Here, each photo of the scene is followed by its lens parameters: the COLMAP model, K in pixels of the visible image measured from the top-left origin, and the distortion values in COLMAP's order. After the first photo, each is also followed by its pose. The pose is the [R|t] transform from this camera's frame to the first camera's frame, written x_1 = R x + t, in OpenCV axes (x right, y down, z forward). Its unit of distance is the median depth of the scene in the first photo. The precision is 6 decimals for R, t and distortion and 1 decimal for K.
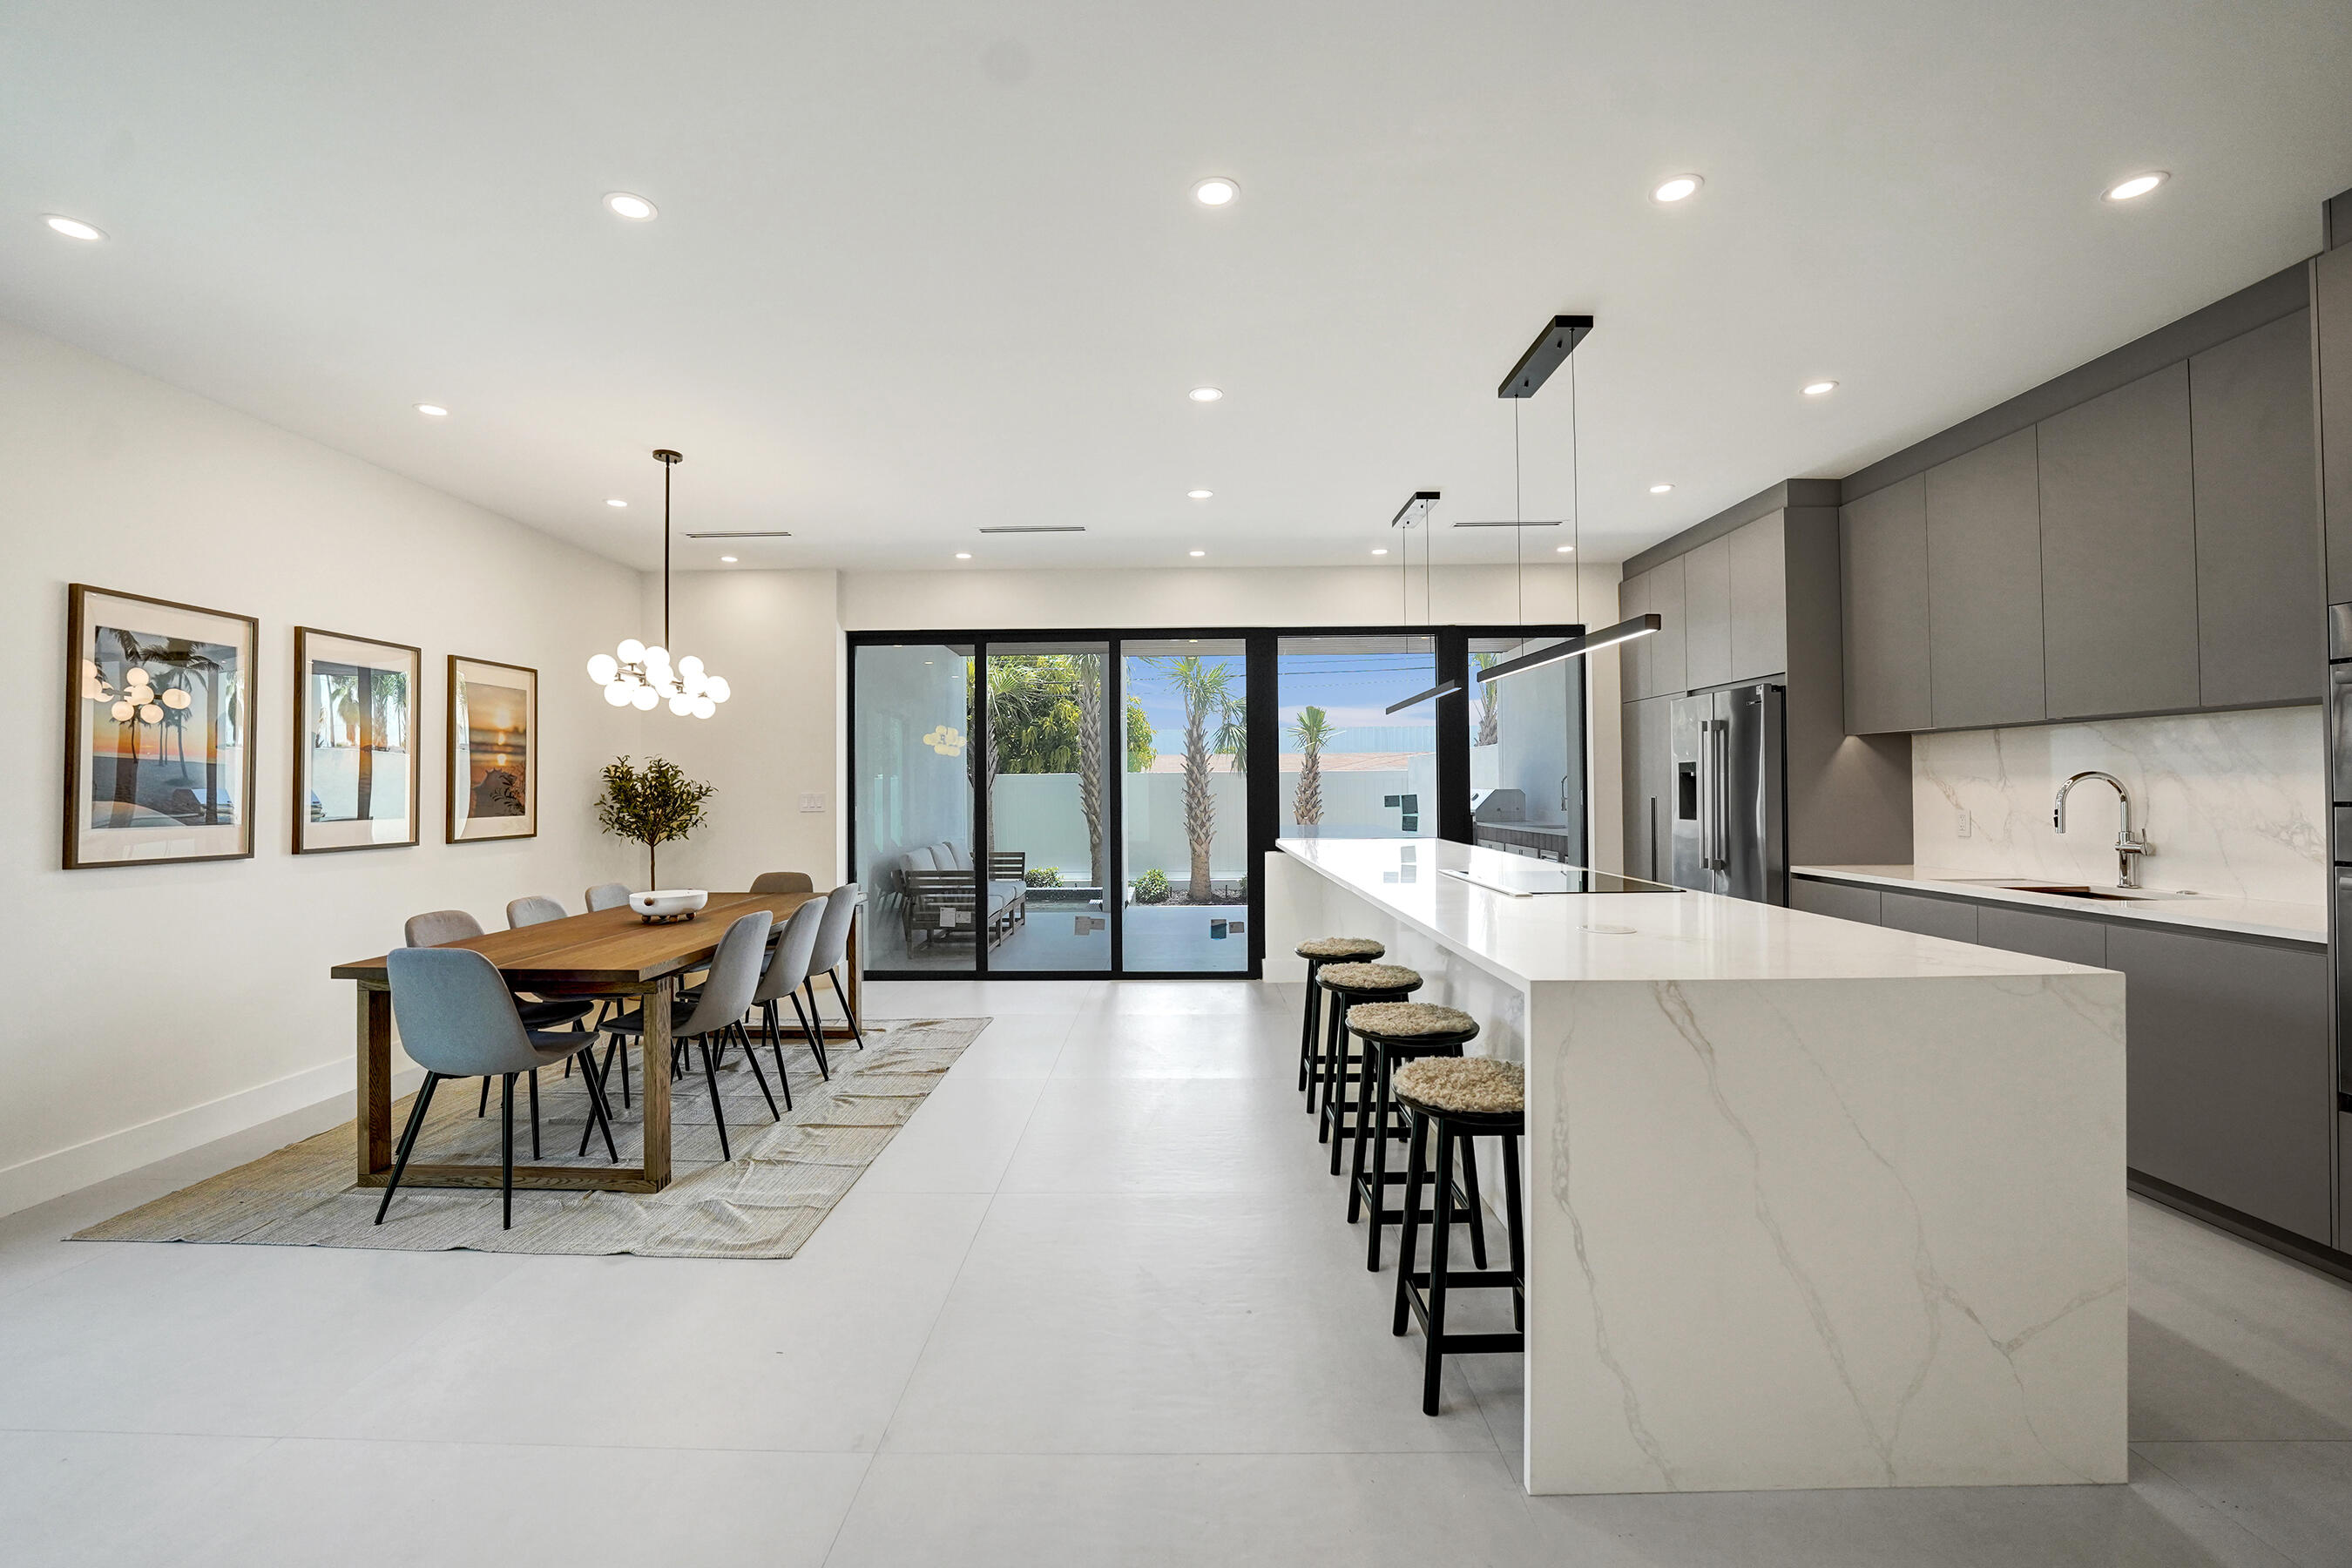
lens RADIAL K [[969.1, 0, 1170.1], [0, 969.1, 780.0], [0, 0, 1]] dist [-0.020234, 0.000700]
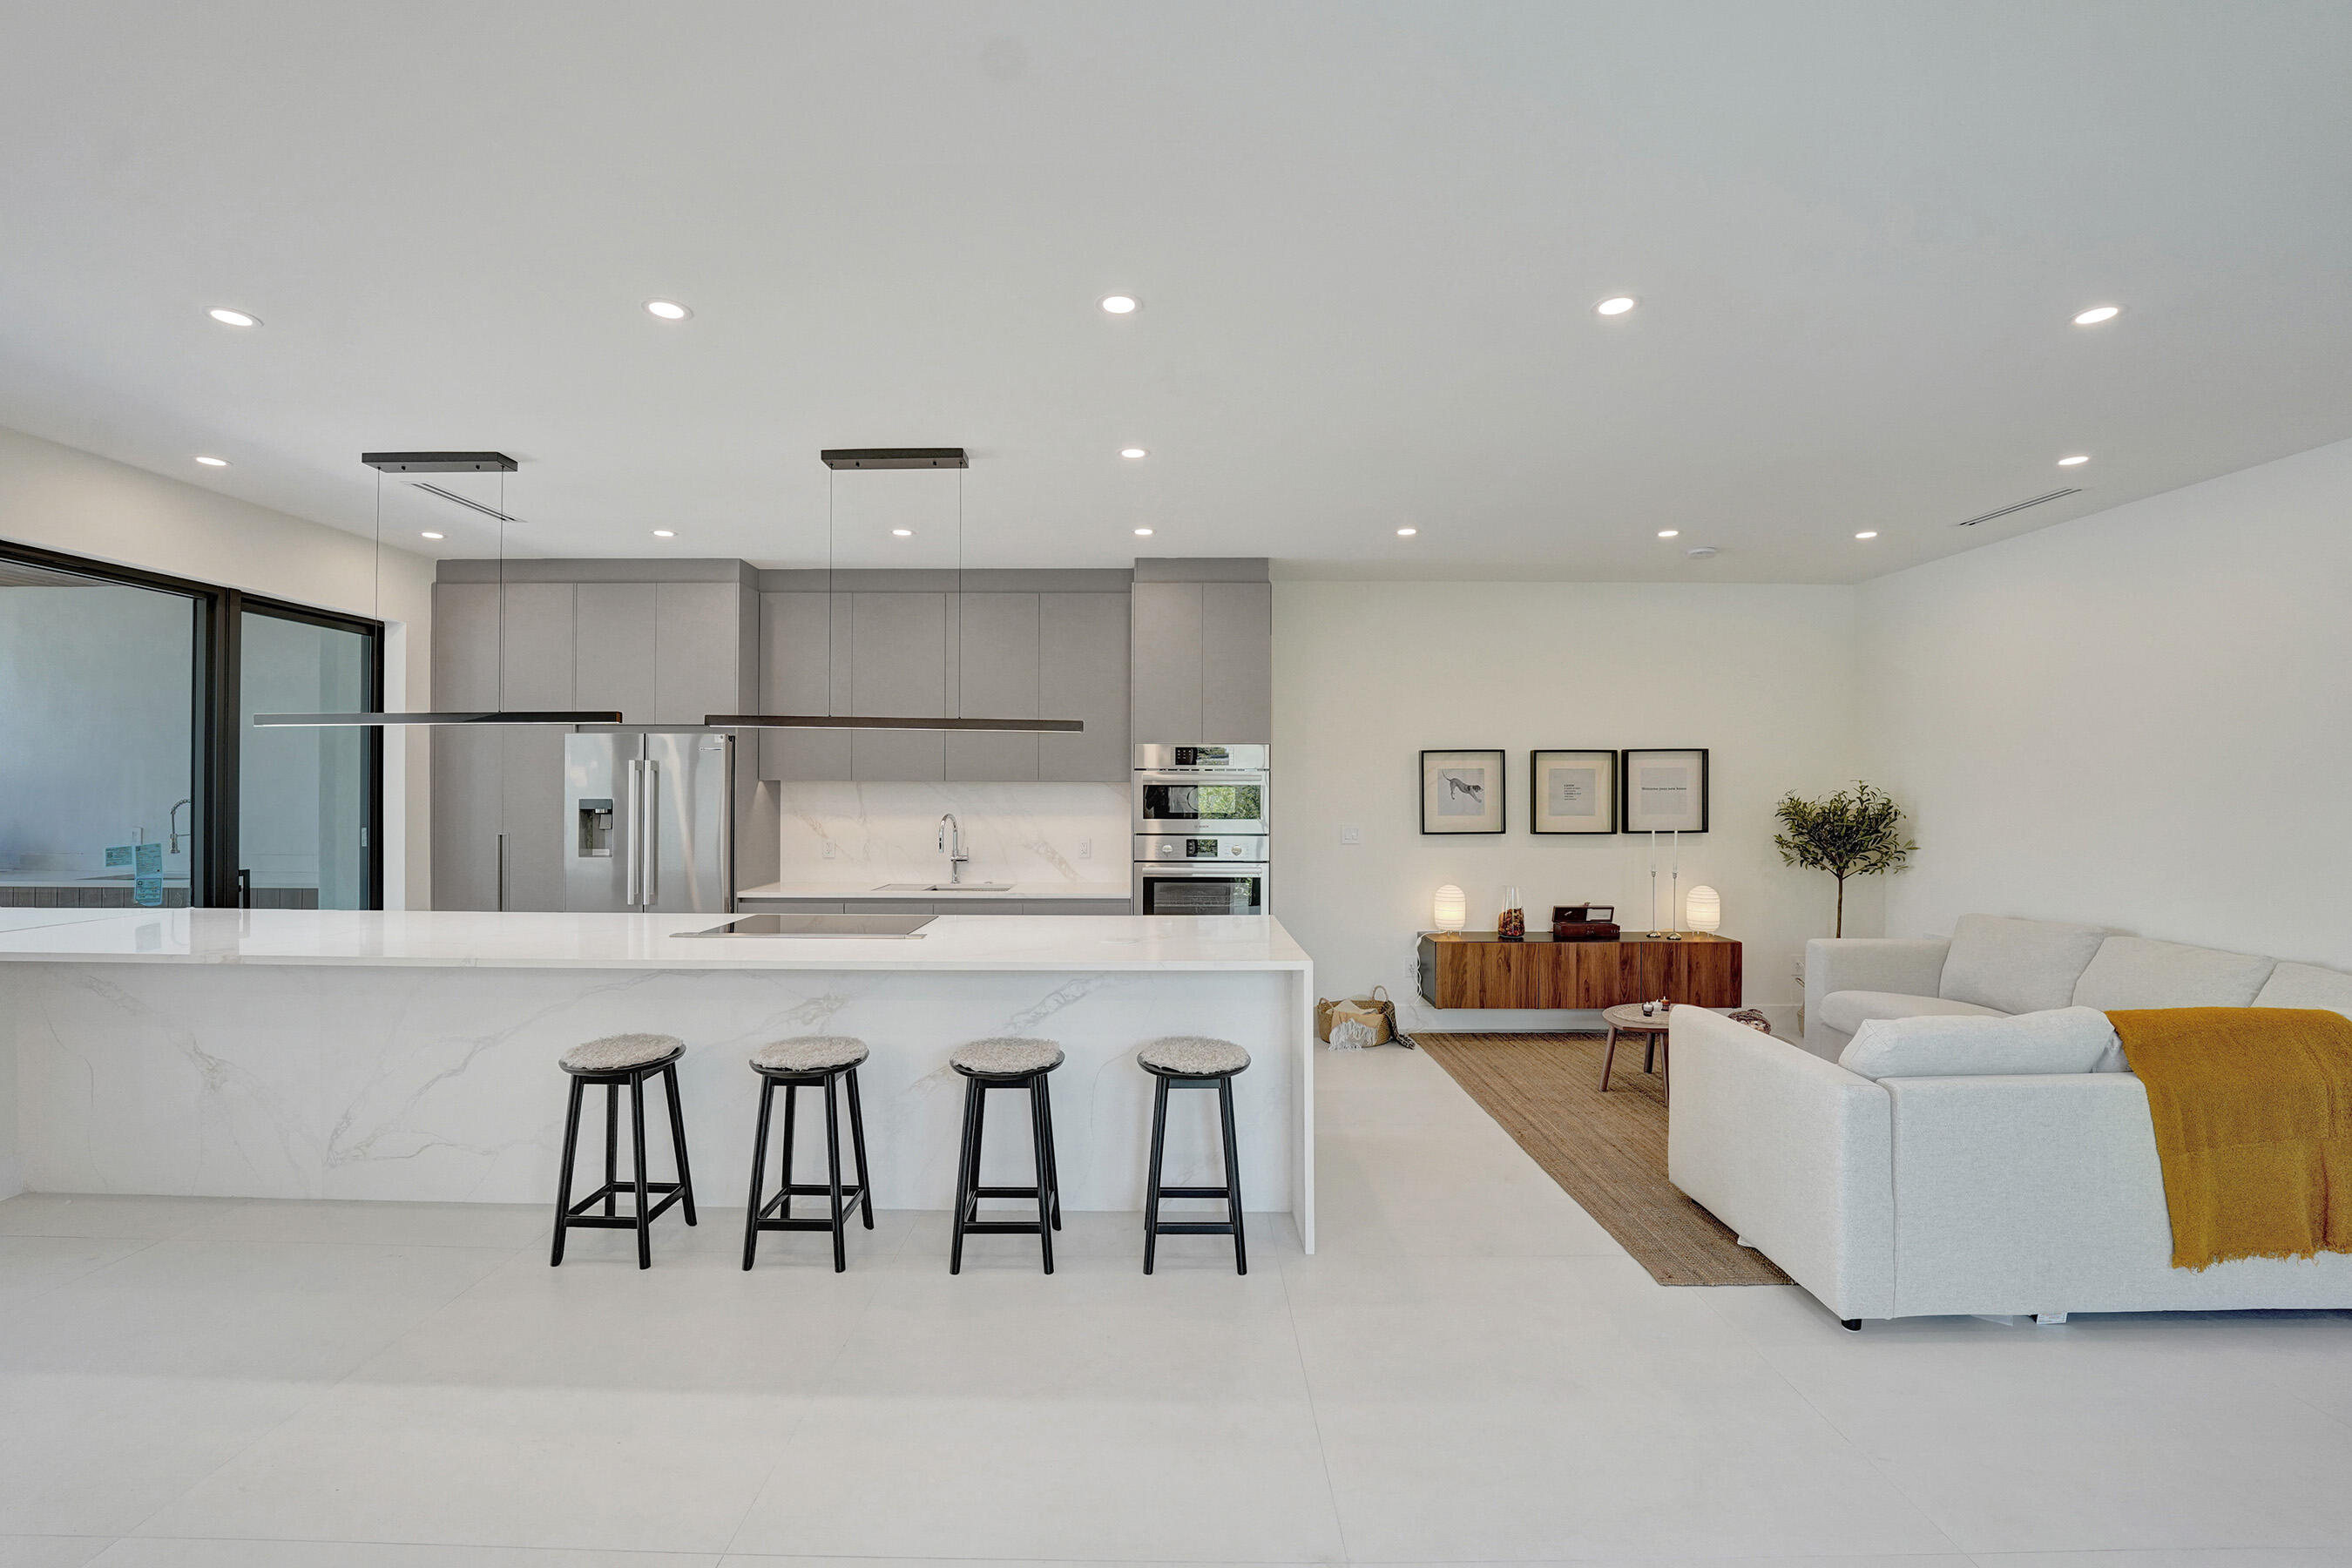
lens RADIAL K [[969.1, 0, 1170.1], [0, 969.1, 780.0], [0, 0, 1]] dist [-0.020234, 0.000700]
pose [[-0.018107, 0.013037, 0.999751, -0.389203], [-0.012524, 0.999834, -0.013265, -0.027387], [-0.999758, -0.012761, -0.017940, 0.361457]]
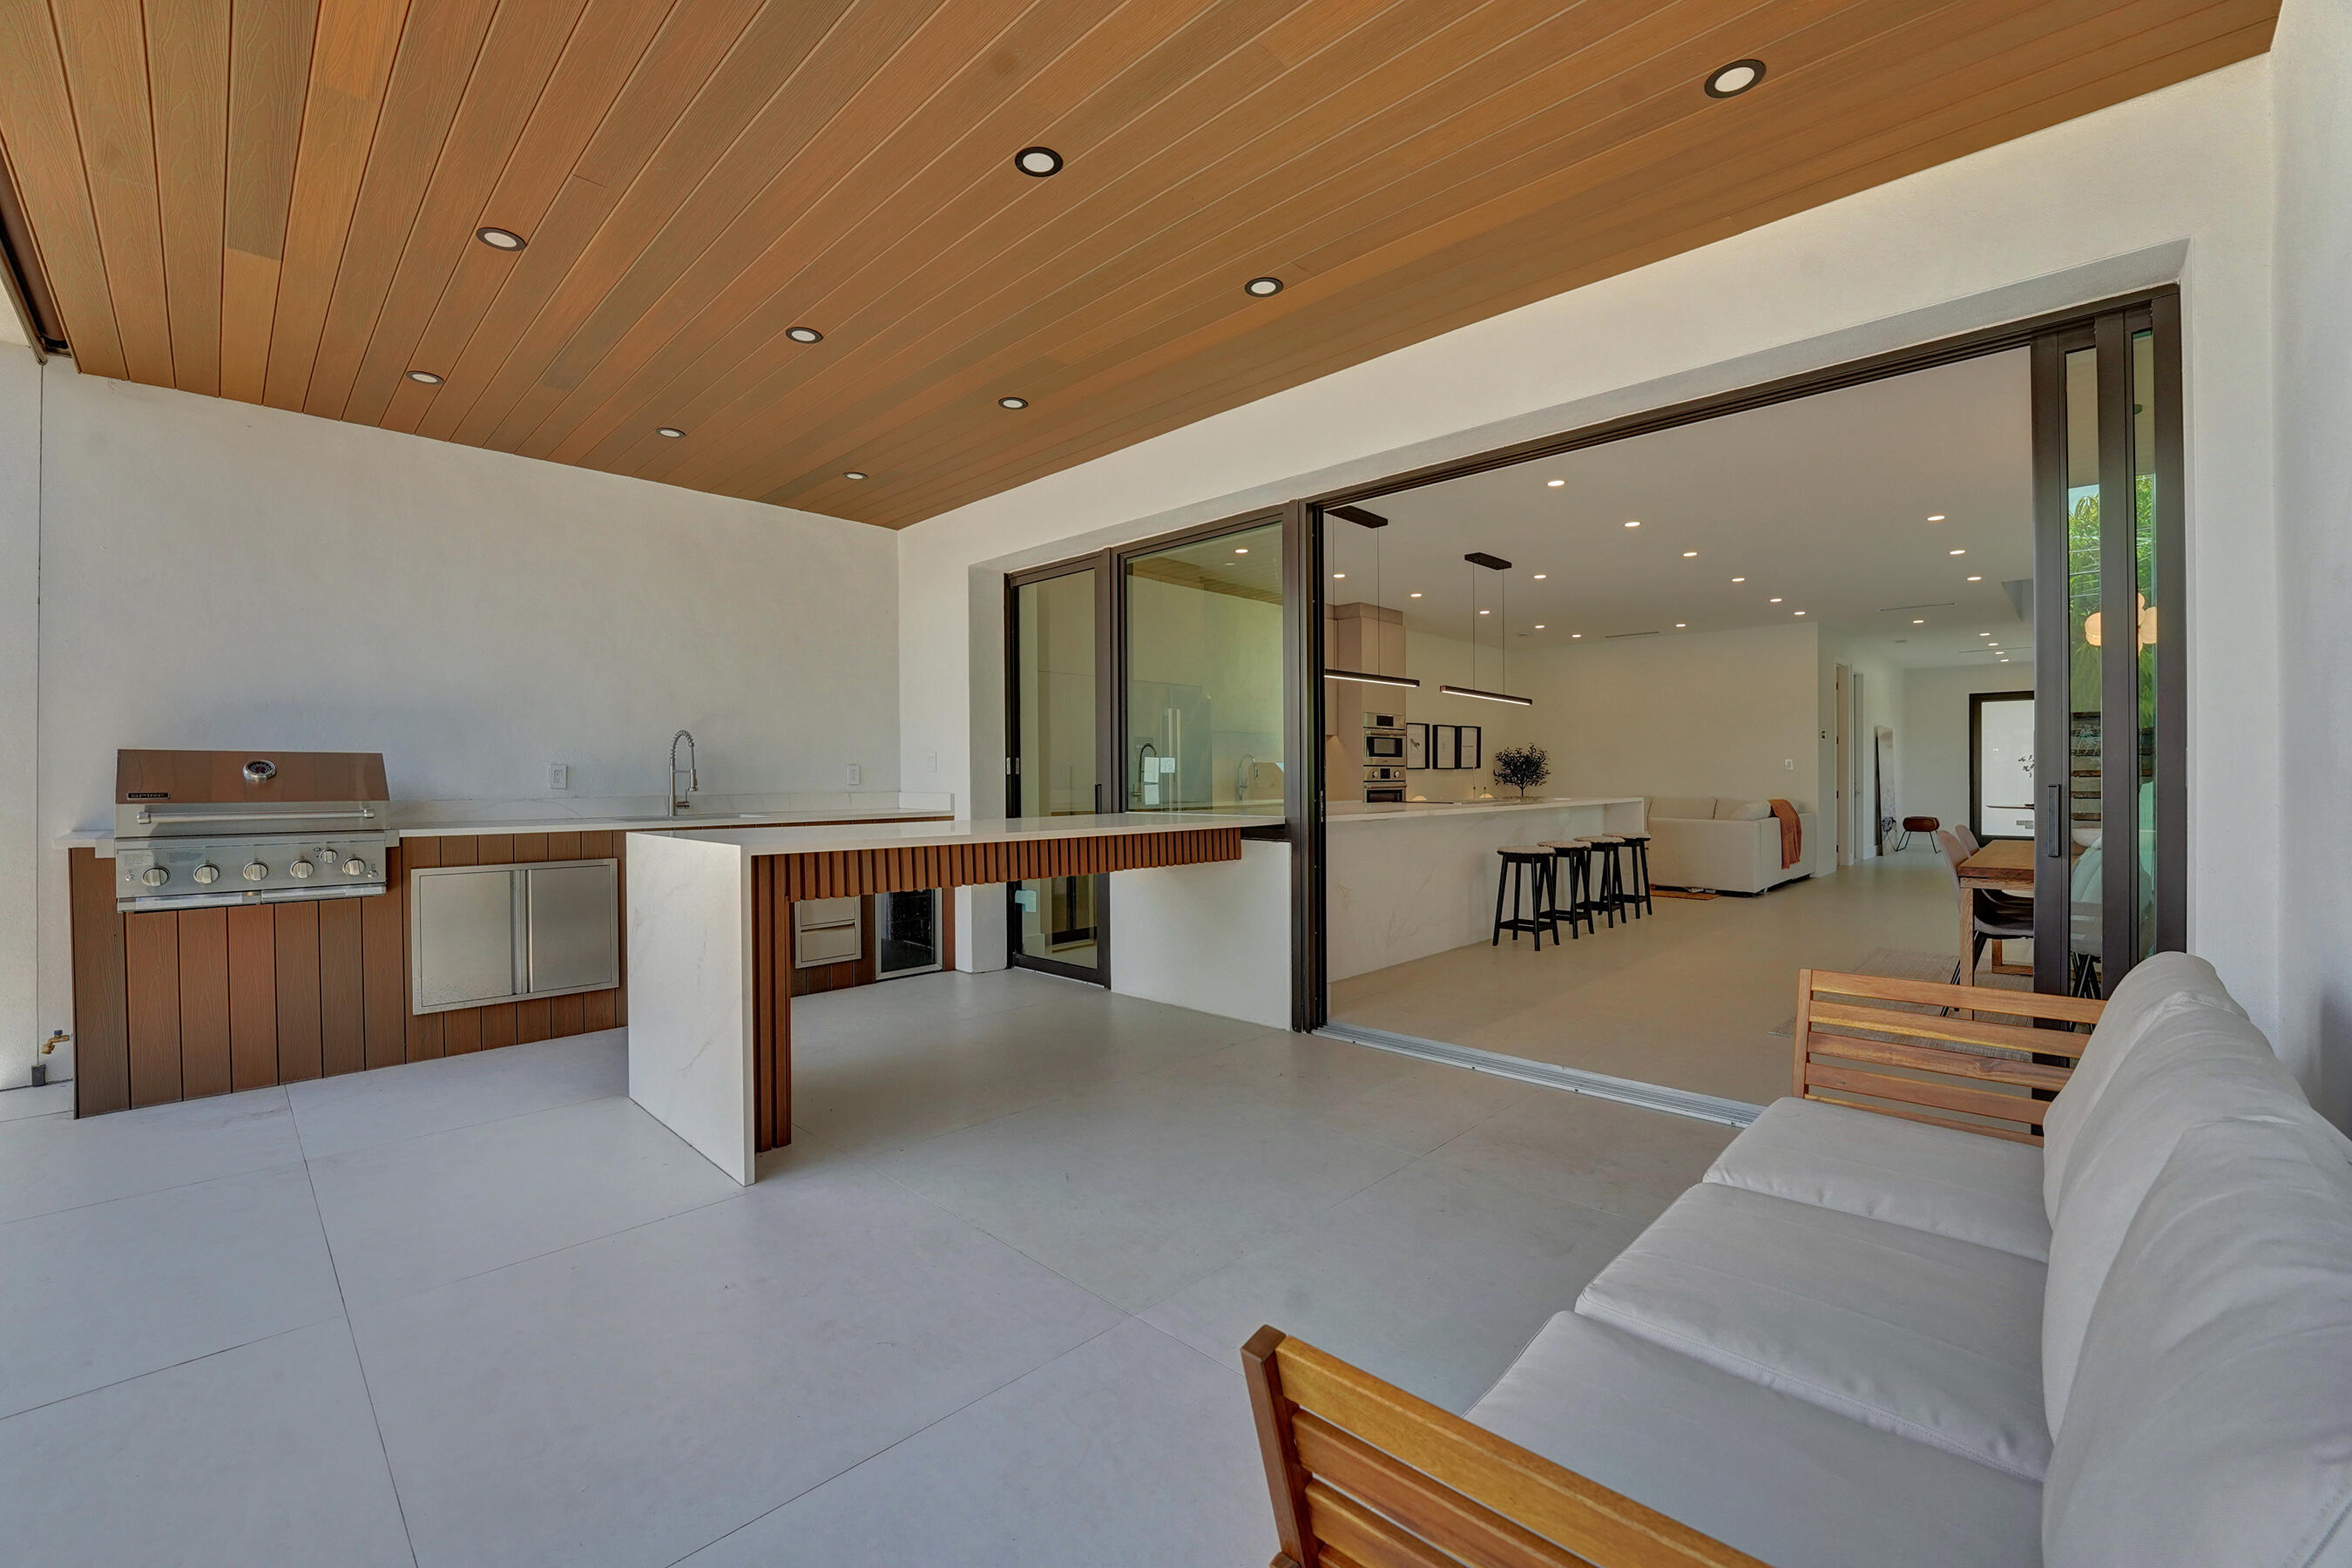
lens RADIAL K [[969.1, 0, 1170.1], [0, 969.1, 780.0], [0, 0, 1]] dist [-0.020234, 0.000700]
pose [[-0.727535, -0.009434, 0.686006, -0.328935], [-0.009823, 0.999946, 0.003334, 0.027628], [-0.686000, -0.004313, -0.727588, 1.595505]]
